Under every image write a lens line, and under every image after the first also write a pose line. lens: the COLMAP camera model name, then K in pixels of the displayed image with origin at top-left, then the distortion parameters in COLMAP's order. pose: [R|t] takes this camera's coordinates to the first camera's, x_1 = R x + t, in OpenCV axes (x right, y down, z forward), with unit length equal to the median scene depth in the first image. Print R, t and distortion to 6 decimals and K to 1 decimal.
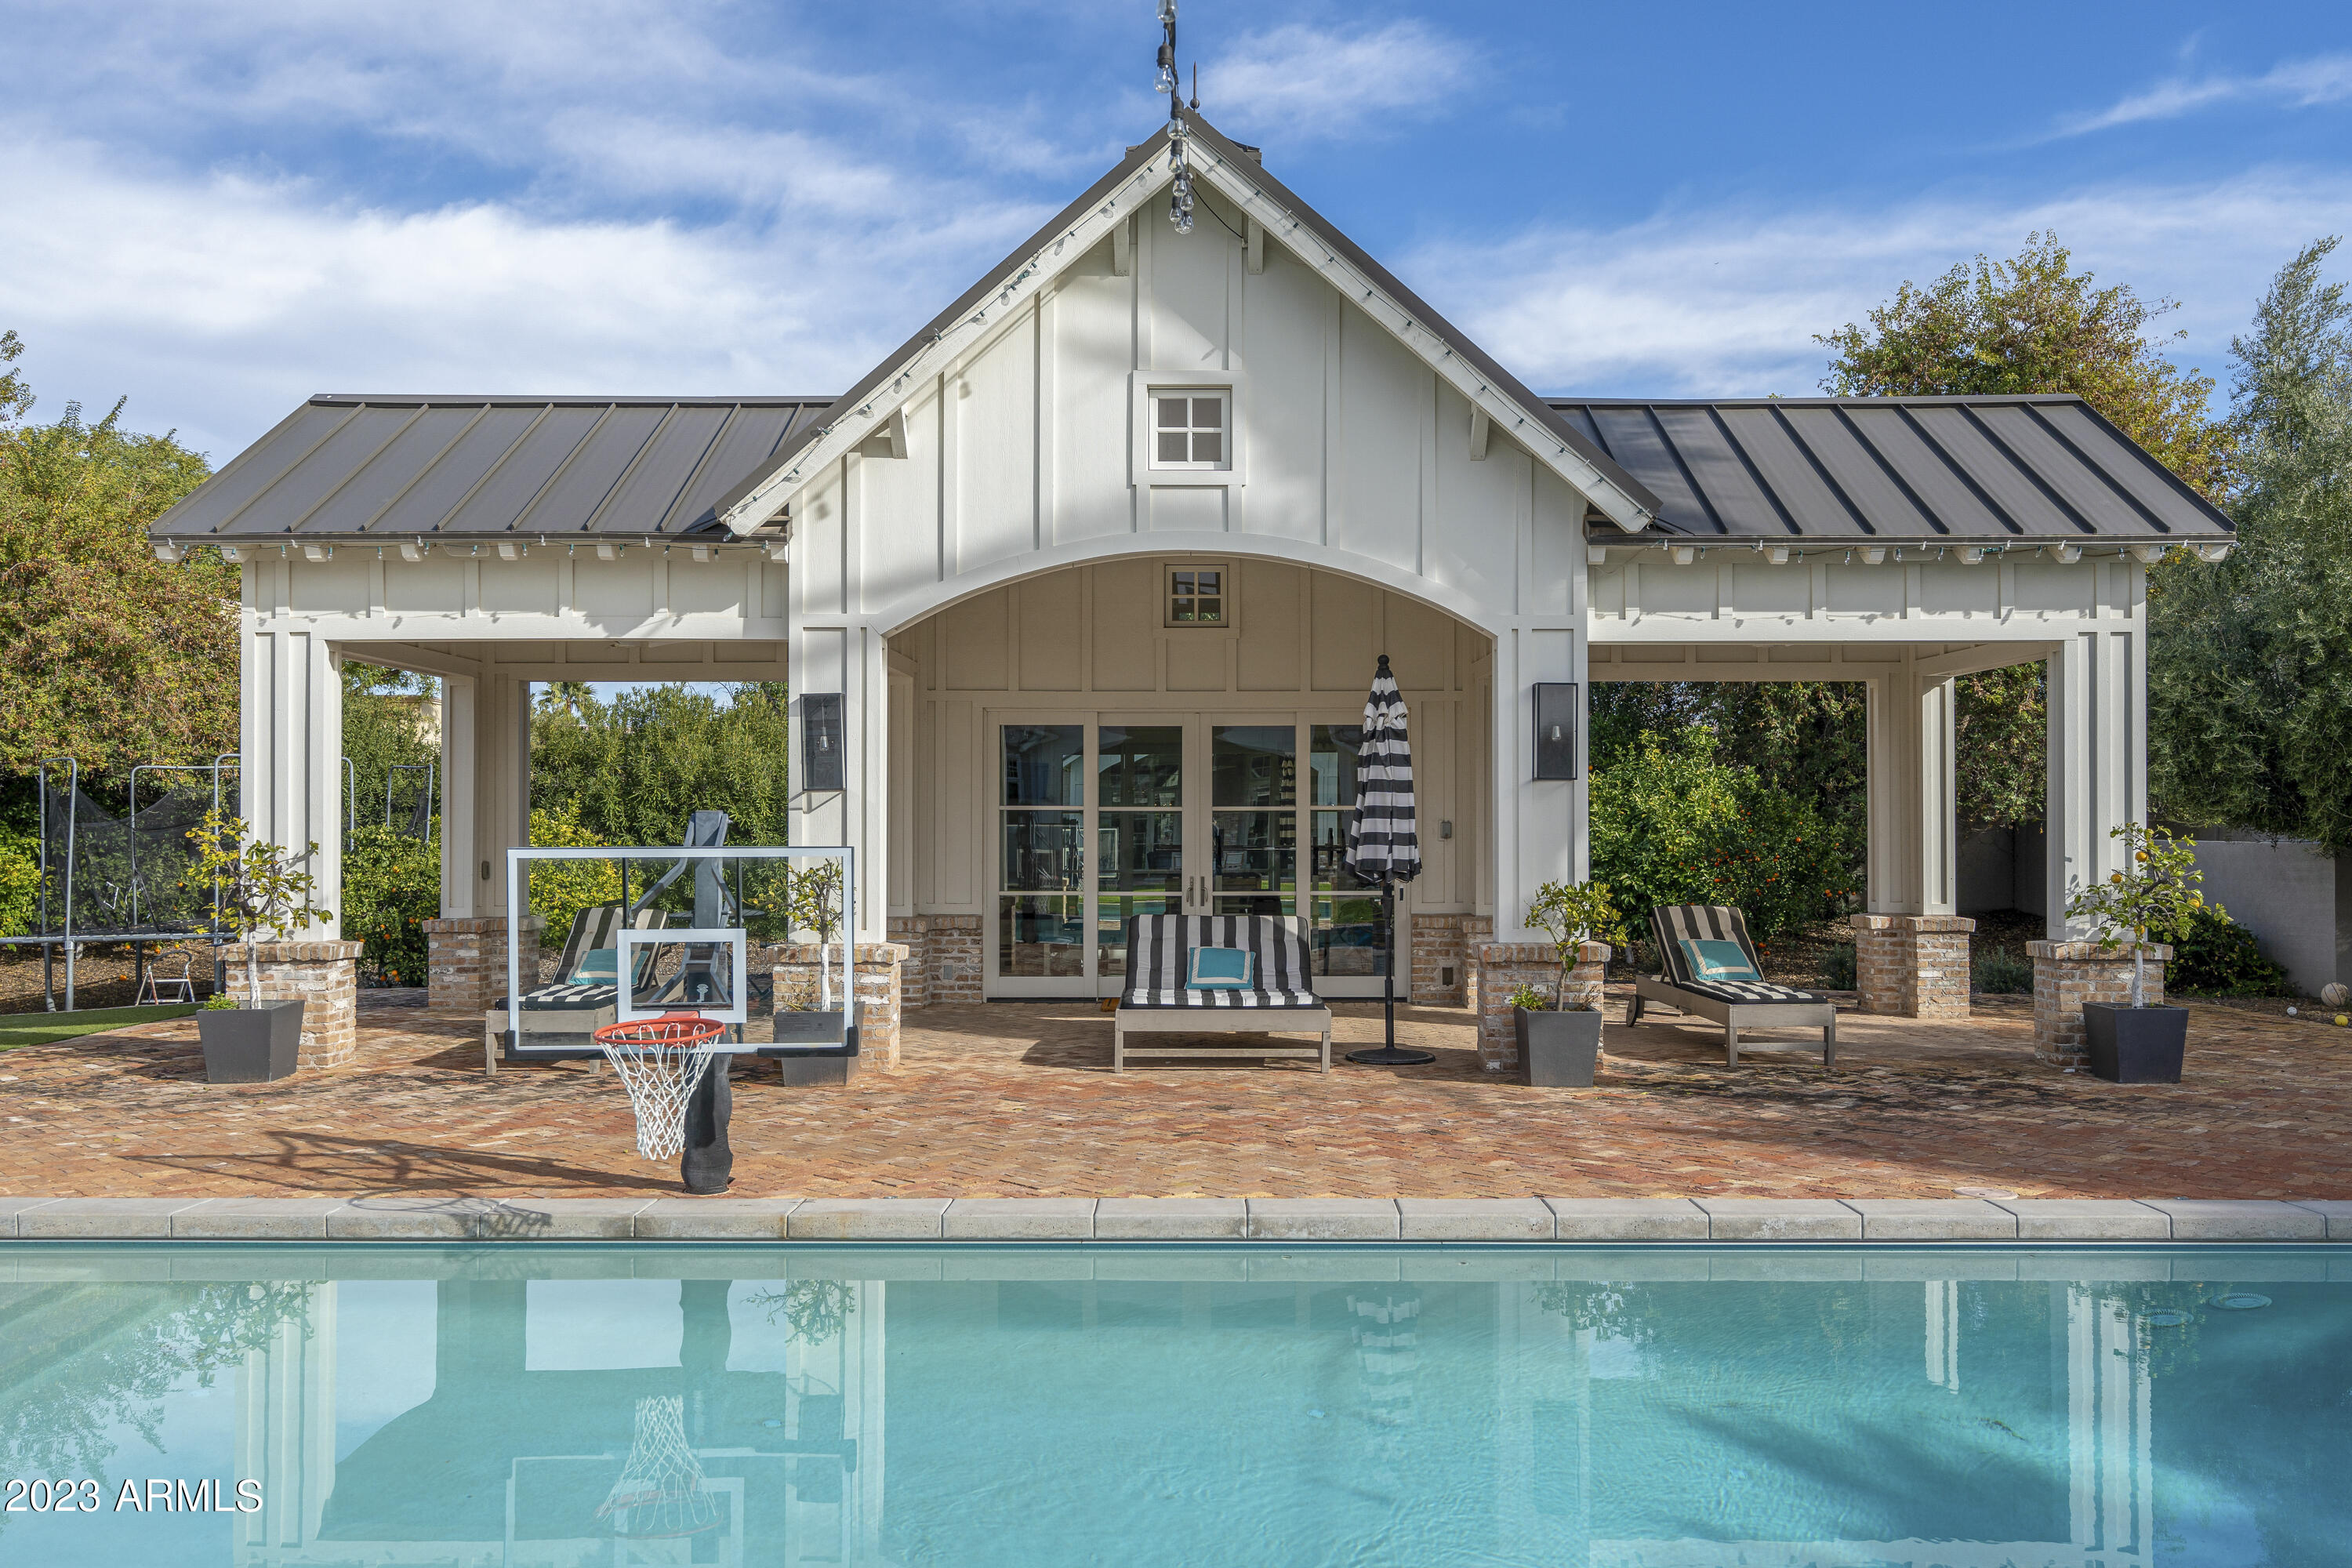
lens RADIAL K [[2006.7, 0, 1176.0], [0, 2006.7, 784.0], [0, 0, 1]] dist [0.000635, 0.000309]
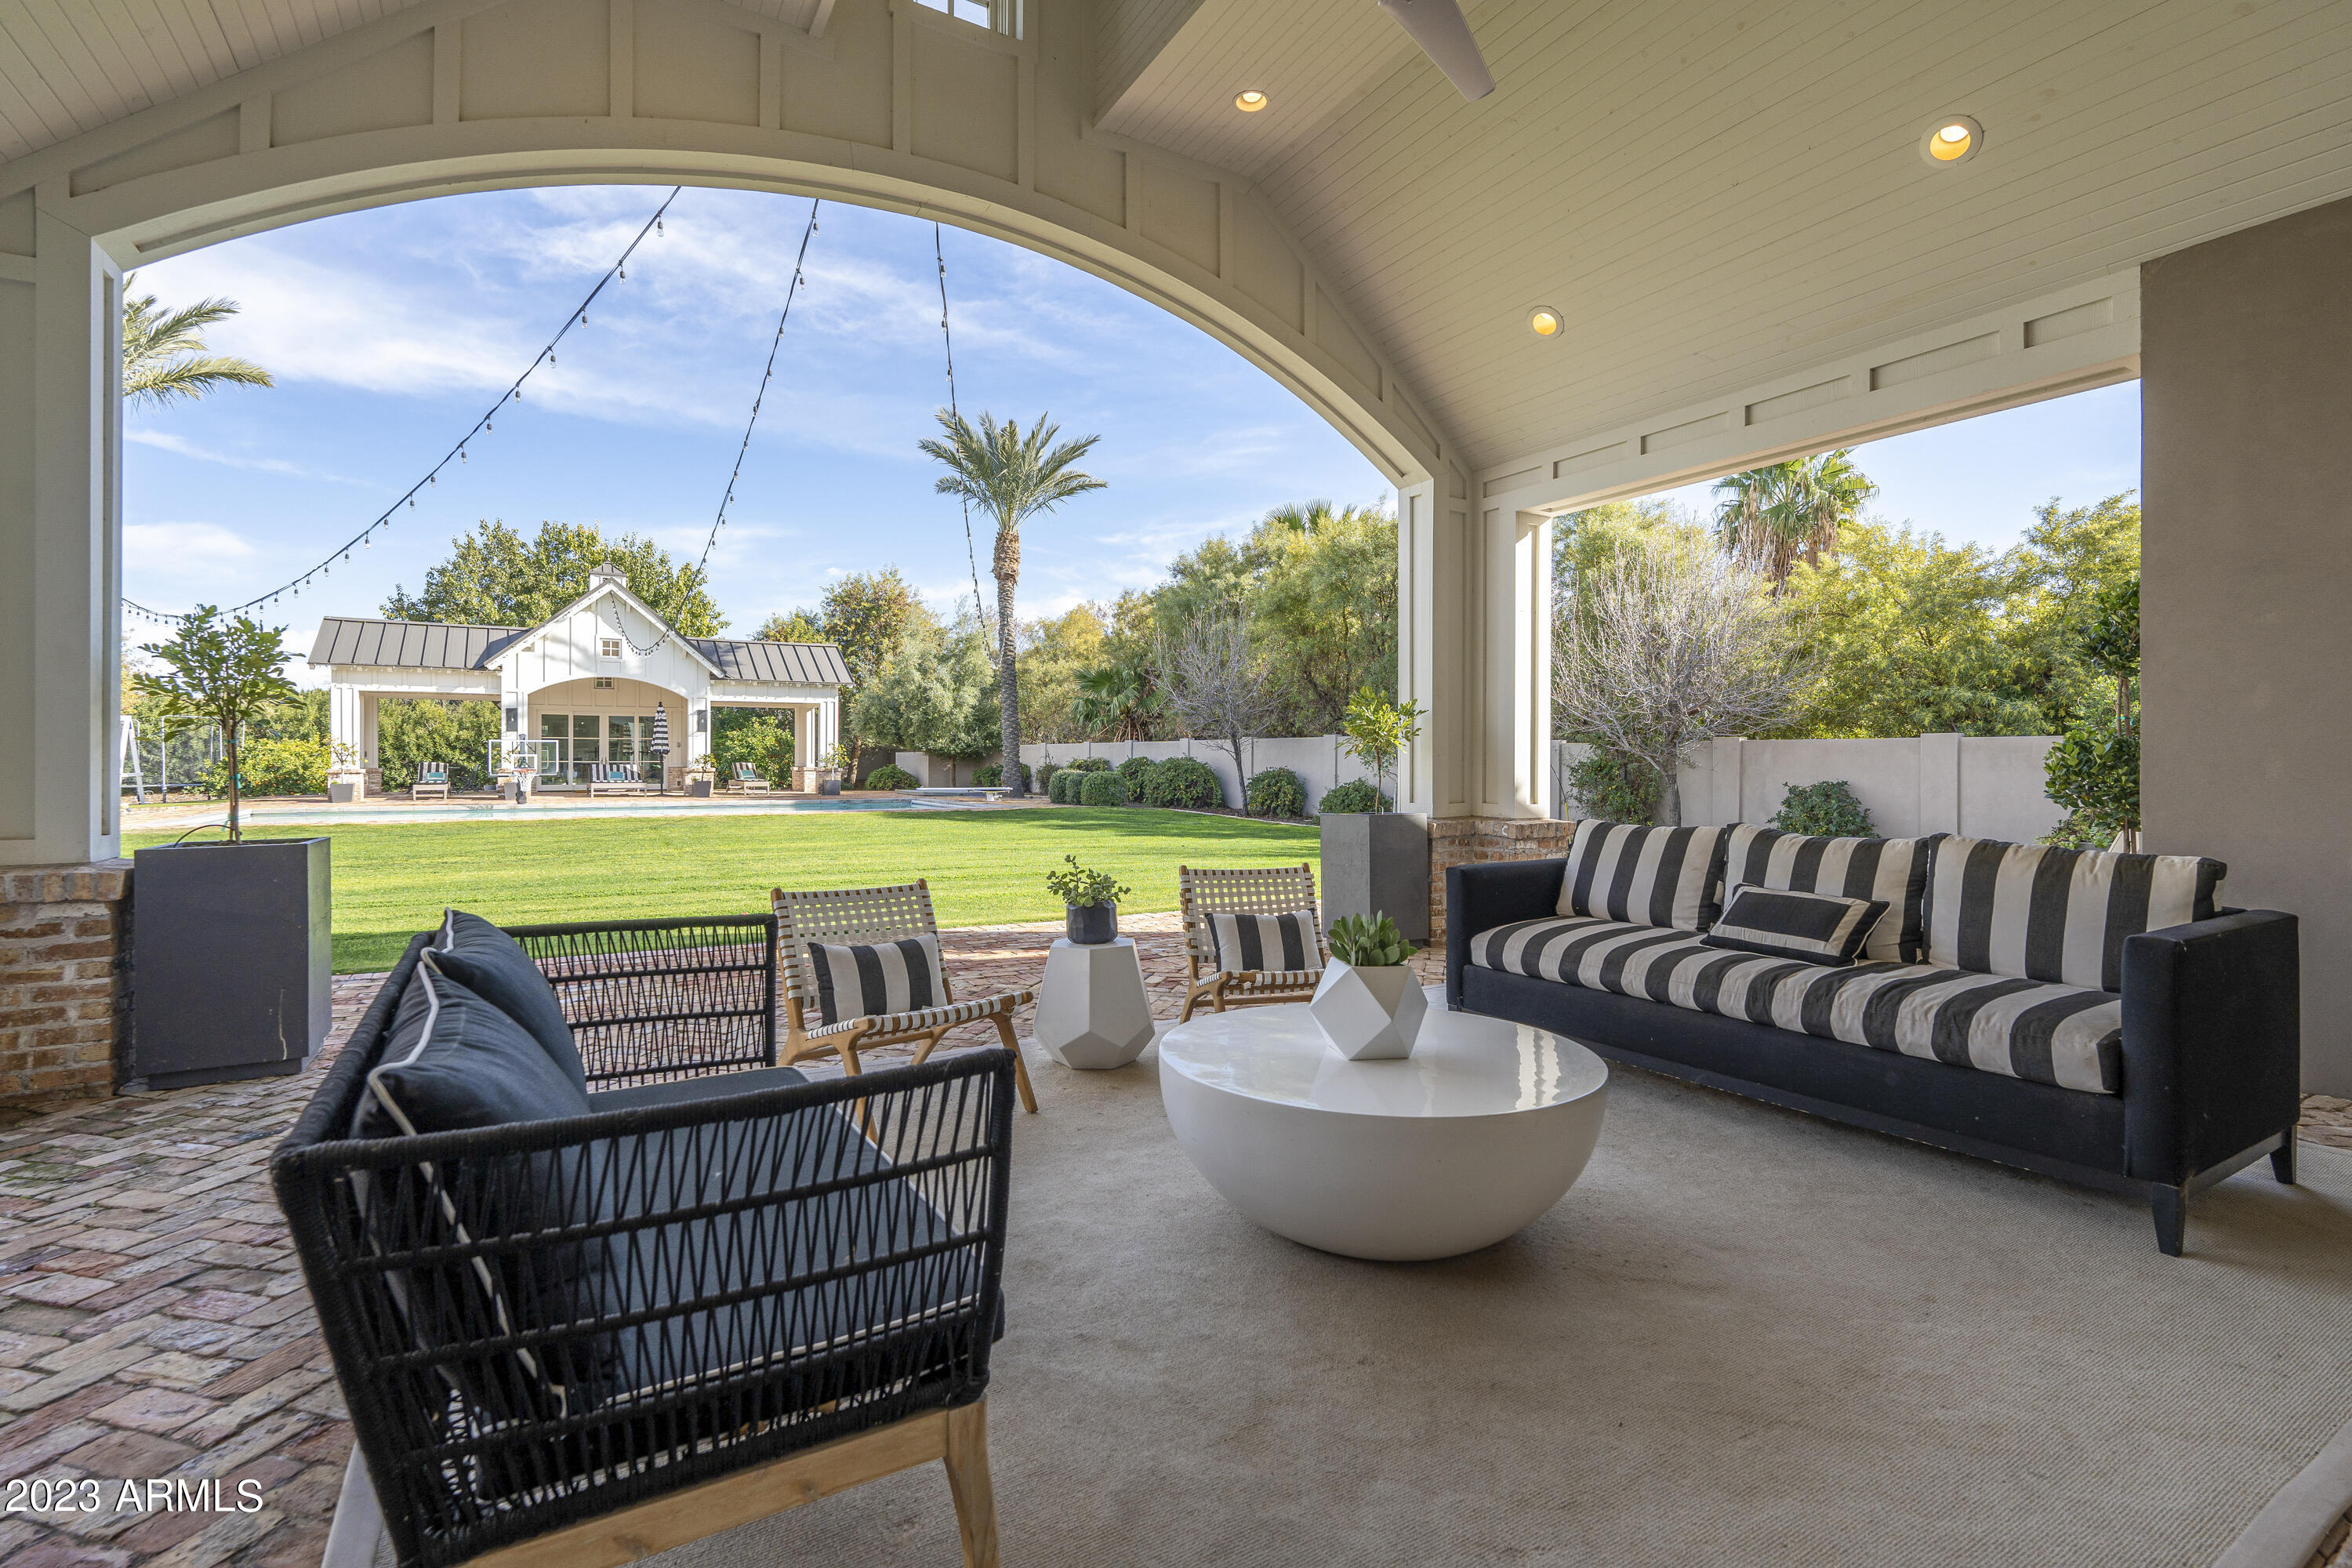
lens RADIAL K [[1057.6, 0, 1184.8], [0, 1057.6, 756.5], [0, 0, 1]] dist [0.002197, 0.000149]
pose [[0.843055, -0.000564, 0.537827, -0.174885], [-0.007733, 0.999883, 0.013171, 0.015484], [-0.537772, -0.015262, 0.842952, -1.570461]]
